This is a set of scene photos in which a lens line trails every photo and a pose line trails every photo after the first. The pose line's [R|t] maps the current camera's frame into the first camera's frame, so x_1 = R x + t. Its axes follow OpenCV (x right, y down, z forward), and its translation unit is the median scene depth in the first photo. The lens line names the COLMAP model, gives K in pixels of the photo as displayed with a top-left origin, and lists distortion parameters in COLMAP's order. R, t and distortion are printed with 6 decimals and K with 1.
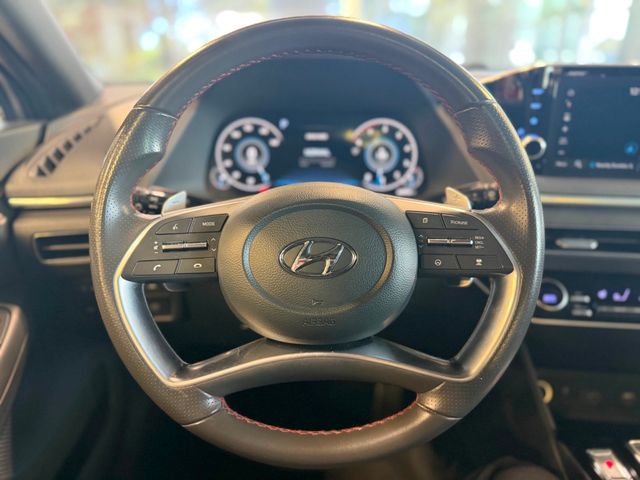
lens RADIAL K [[447.6, 0, 317.8], [0, 447.6, 237.2], [0, 0, 1]] dist [0.031356, -0.040256]
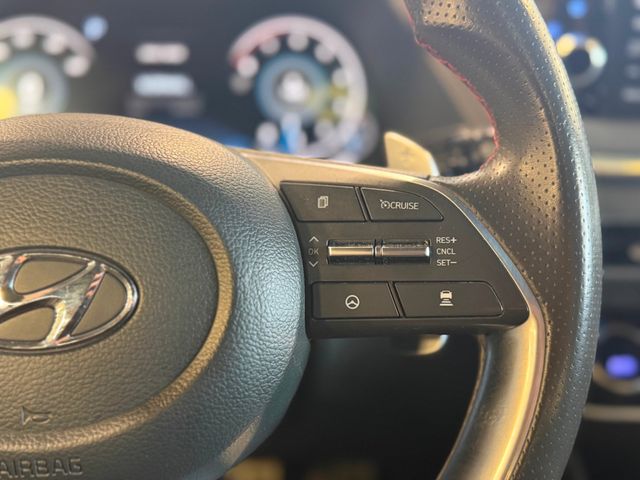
lens RADIAL K [[682.1, 0, 320.0], [0, 682.1, 242.0], [0, 0, 1]] dist [0.076379, 0.000000]
pose [[0.997549, -0.021333, 0.066646, 0.145101], [0.022926, 0.999467, -0.023223, 0.010891], [-0.066115, 0.024694, 0.997506, 0.271696]]
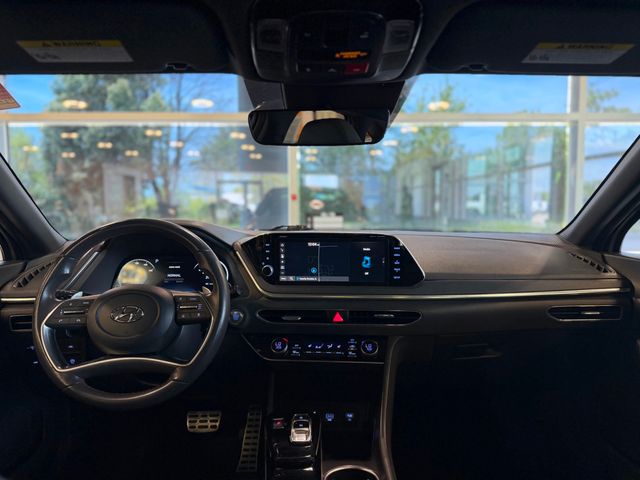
lens RADIAL K [[447.6, 0, 322.9], [0, 447.6, 253.2], [0, 0, 1]] dist [0.031356, -0.040256]
pose [[0.999654, -0.008226, 0.024983, 0.696100], [0.014638, 0.963155, -0.268549, 0.281863], [-0.021853, 0.268821, 0.962942, -1.010814]]
